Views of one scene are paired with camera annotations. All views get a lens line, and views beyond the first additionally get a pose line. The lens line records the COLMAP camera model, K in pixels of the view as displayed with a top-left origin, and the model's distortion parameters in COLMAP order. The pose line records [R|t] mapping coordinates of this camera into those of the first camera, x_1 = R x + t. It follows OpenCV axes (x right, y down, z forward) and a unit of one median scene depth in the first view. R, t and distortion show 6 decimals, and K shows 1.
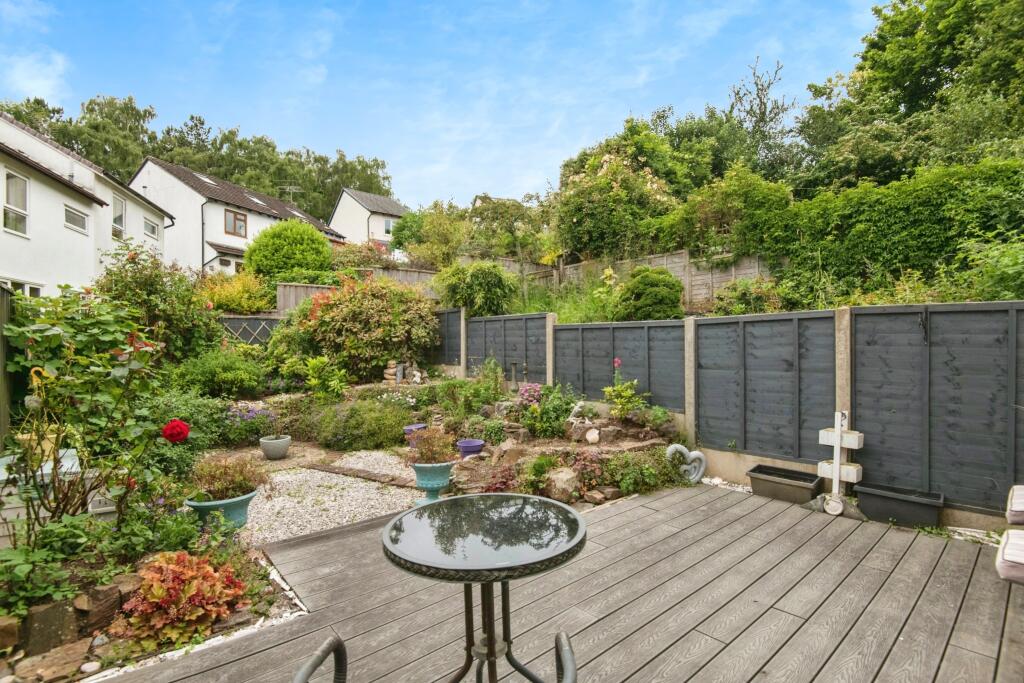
lens RADIAL K [[491.5, 0, 509.7], [0, 491.5, 357.8], [0, 0, 1]] dist [-0.000011, -0.020703]
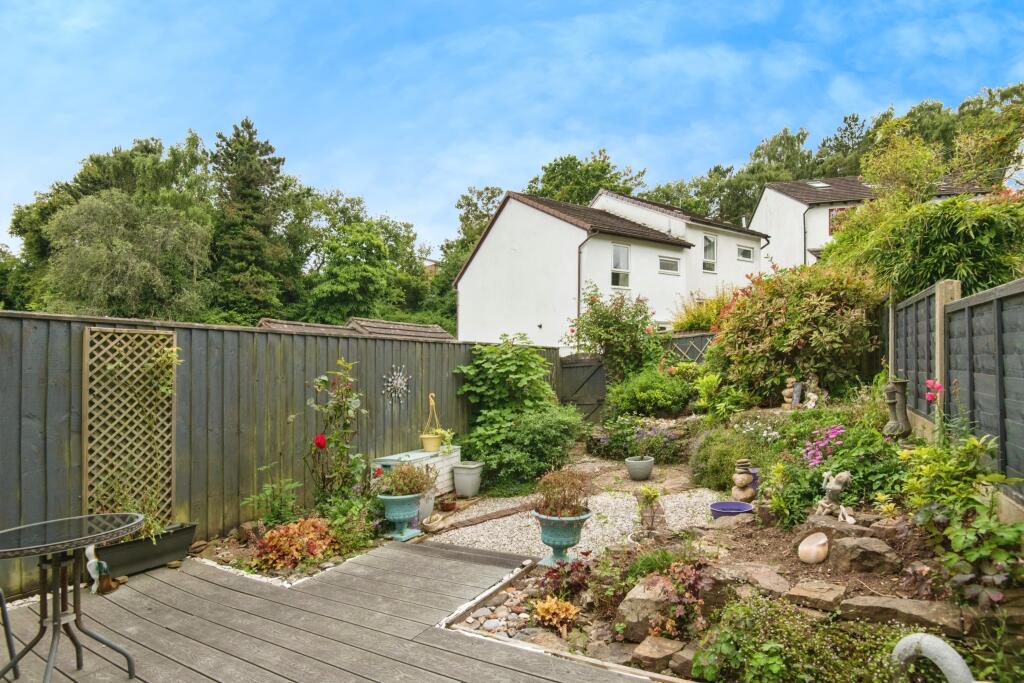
lens RADIAL K [[491.5, 0, 509.7], [0, 491.5, 357.8], [0, 0, 1]] dist [-0.000011, -0.020703]
pose [[0.309898, -0.053061, -0.949288, 0.211279], [0.040409, 0.998274, -0.042607, -0.006155], [0.949911, -0.025156, 0.311507, 0.225639]]
